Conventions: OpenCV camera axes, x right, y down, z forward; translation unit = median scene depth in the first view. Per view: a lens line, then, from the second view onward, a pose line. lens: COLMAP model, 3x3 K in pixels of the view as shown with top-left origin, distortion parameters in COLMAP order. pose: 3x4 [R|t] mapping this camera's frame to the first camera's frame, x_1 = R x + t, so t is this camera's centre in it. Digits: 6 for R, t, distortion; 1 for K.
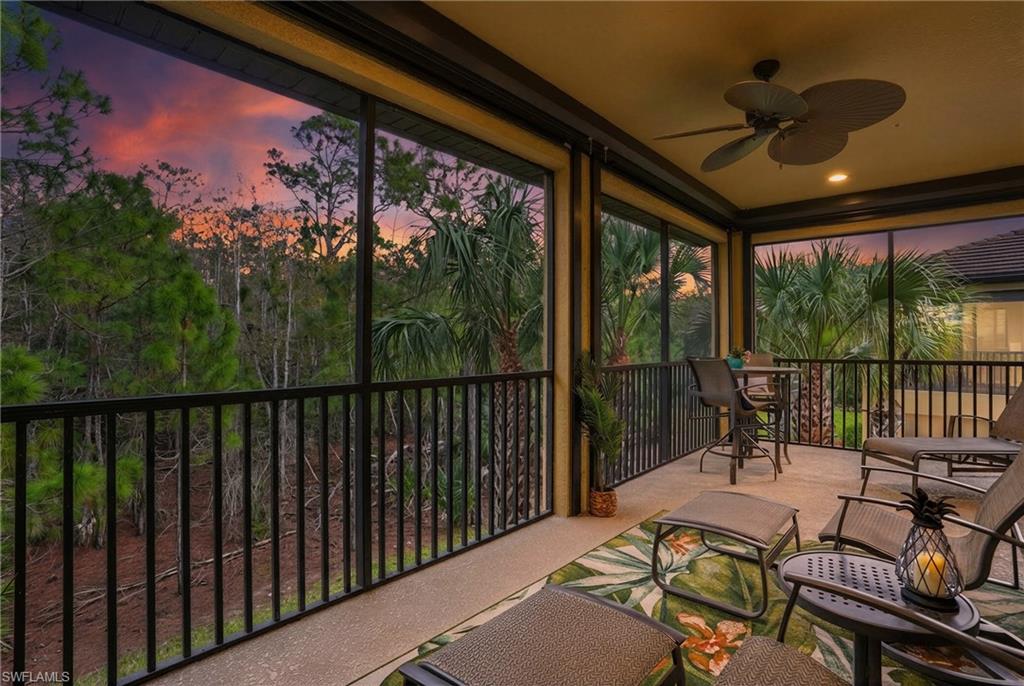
lens RADIAL K [[488.7, 0, 515.3], [0, 488.7, 341.5], [0, 0, 1]] dist [-0.000015, 0.000094]
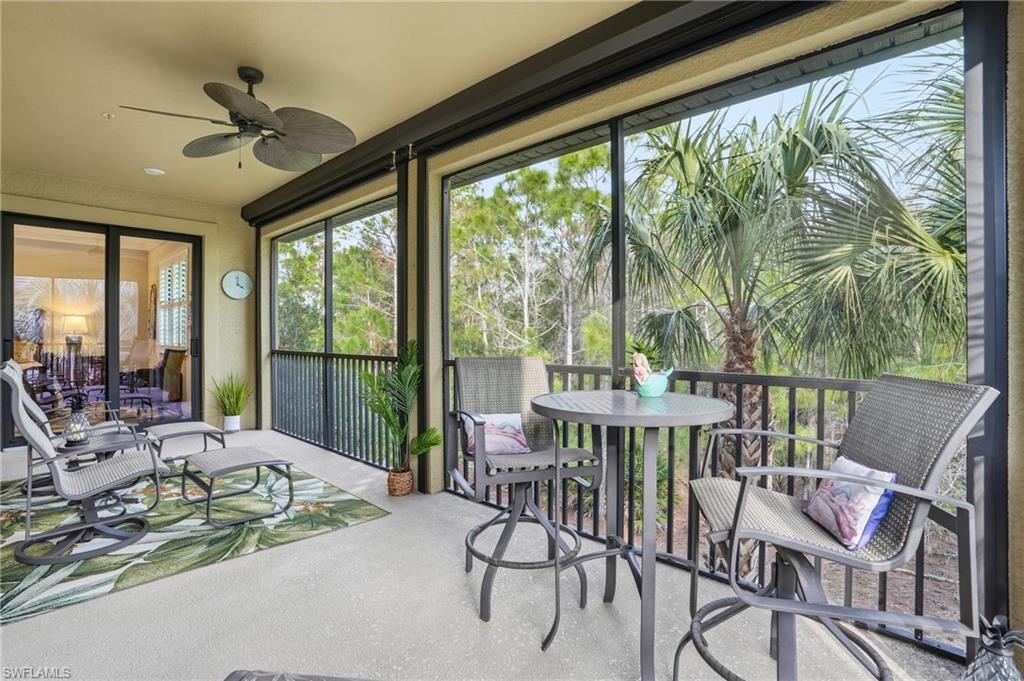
lens RADIAL K [[481.0, 0, 507.2], [0, 481.0, 338.1], [0, 0, 1]] dist [-0.070497, 0.025844]
pose [[-0.018120, 0.008357, -0.999801, 1.512526], [-0.001926, 0.999963, 0.008393, 0.005466], [0.999834, 0.002077, -0.018103, 1.562924]]
